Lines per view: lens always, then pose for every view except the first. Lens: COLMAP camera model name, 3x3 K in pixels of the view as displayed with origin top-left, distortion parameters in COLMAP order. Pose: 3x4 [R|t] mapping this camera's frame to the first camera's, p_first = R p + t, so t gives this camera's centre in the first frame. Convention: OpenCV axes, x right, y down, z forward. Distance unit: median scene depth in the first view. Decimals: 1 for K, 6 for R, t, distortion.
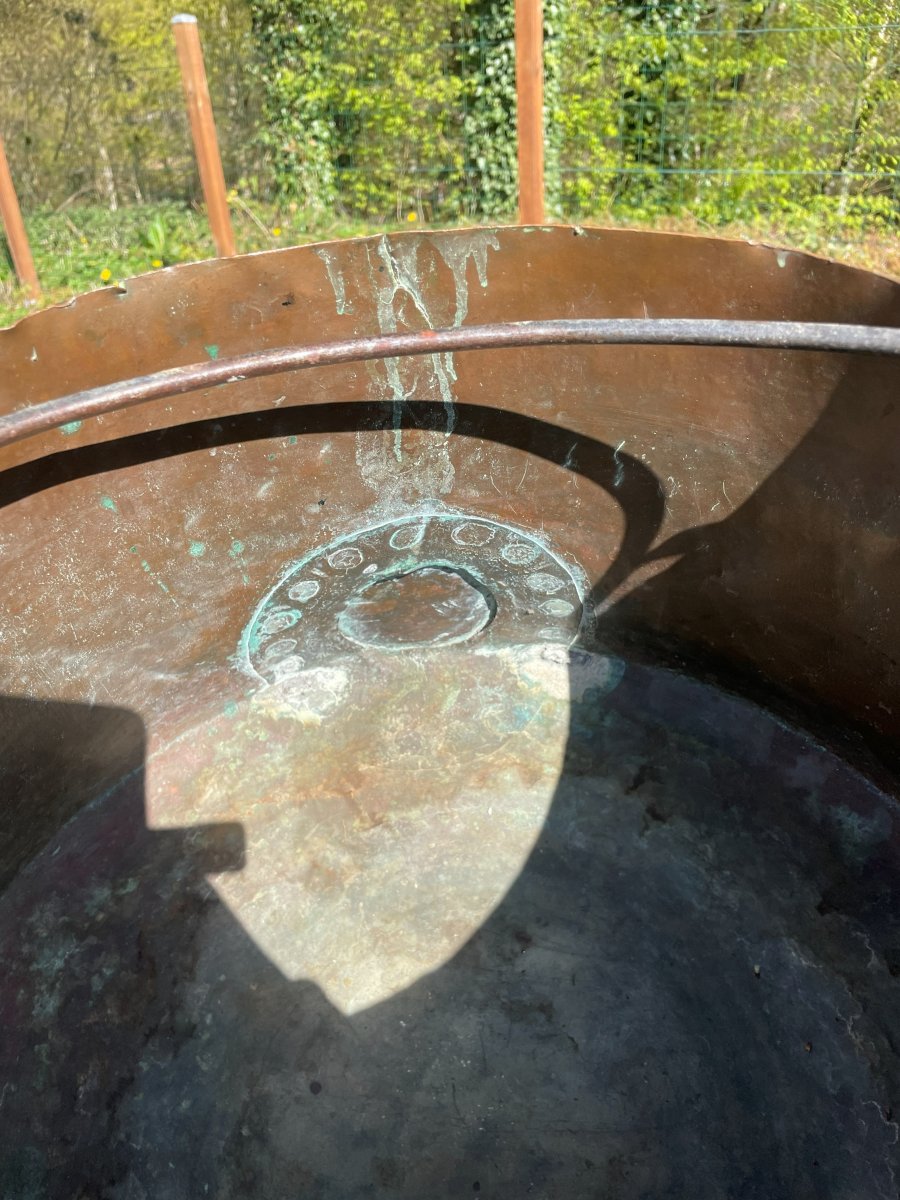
lens RADIAL K [[949.6, 0, 446.2], [0, 949.6, 618.2], [0, 0, 1]] dist [0.075281, -0.123034]
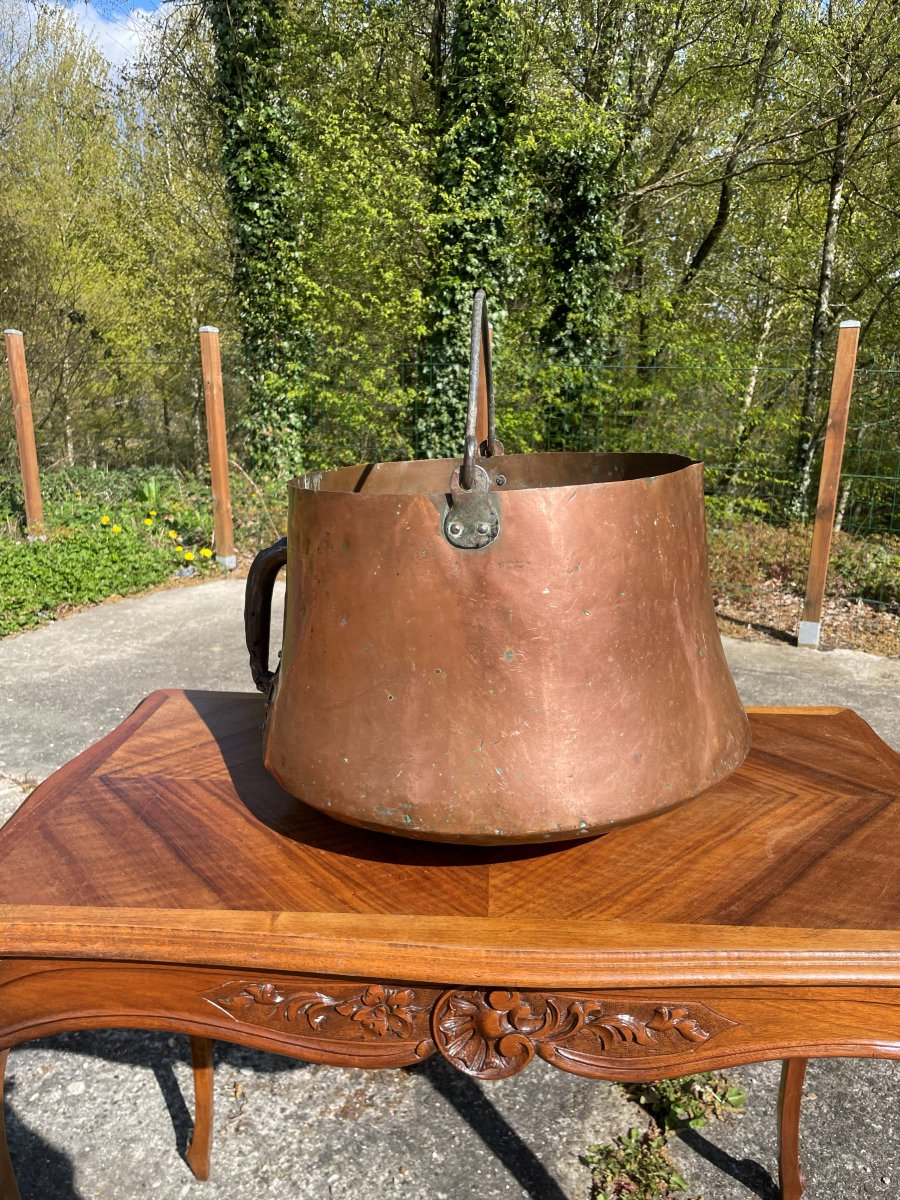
lens RADIAL K [[949.6, 0, 456.0], [0, 949.6, 608.5], [0, 0, 1]] dist [0.075281, -0.123034]
pose [[0.995257, 0.045947, 0.085747, -0.023816], [-0.019421, 0.957535, -0.287664, 0.052532], [-0.095323, 0.284634, 0.953885, -0.082704]]
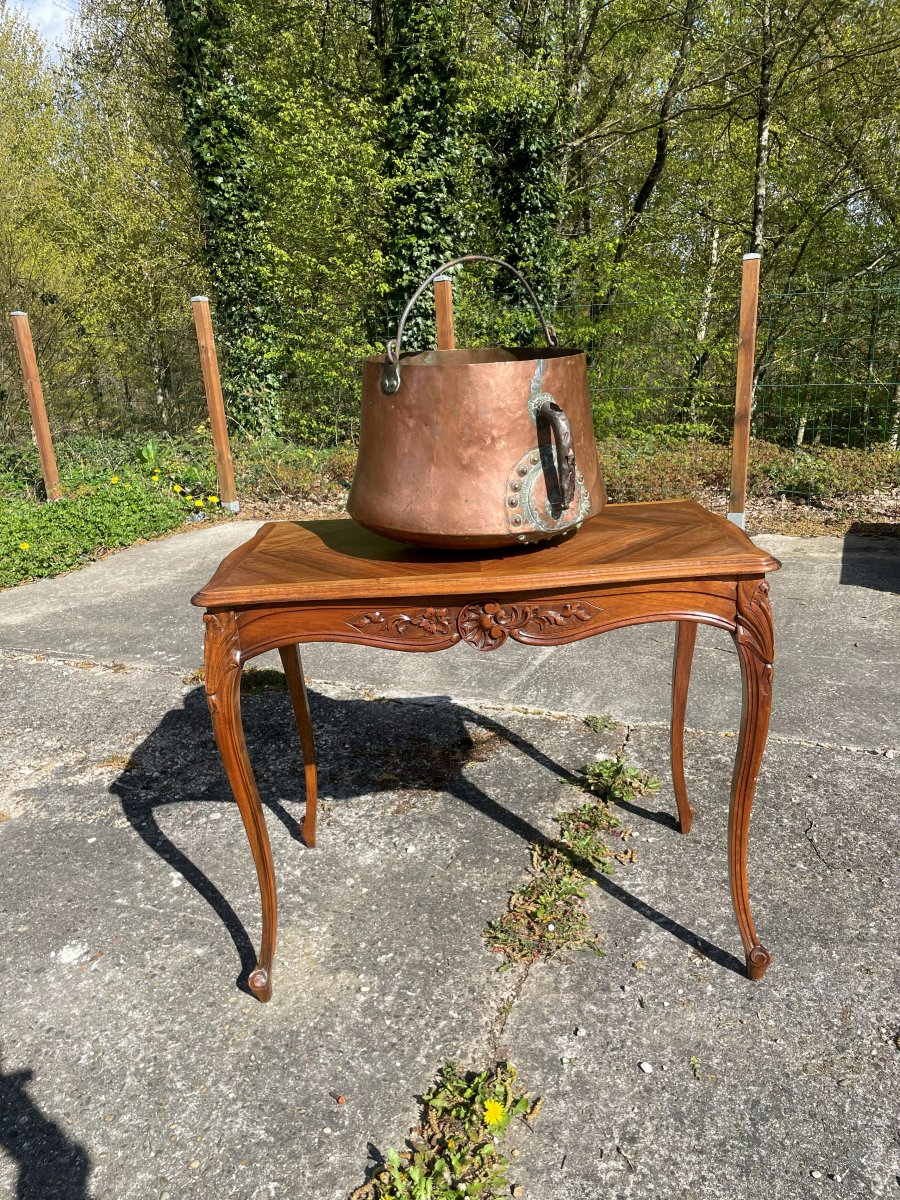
lens RADIAL K [[949.6, 0, 450.2], [0, 949.6, 616.1], [0, 0, 1]] dist [0.075281, -0.123034]
pose [[0.994012, -0.032146, 0.104440, -0.040031], [0.056503, 0.969266, -0.239440, 0.117861], [-0.093533, 0.243908, 0.965277, -0.180364]]
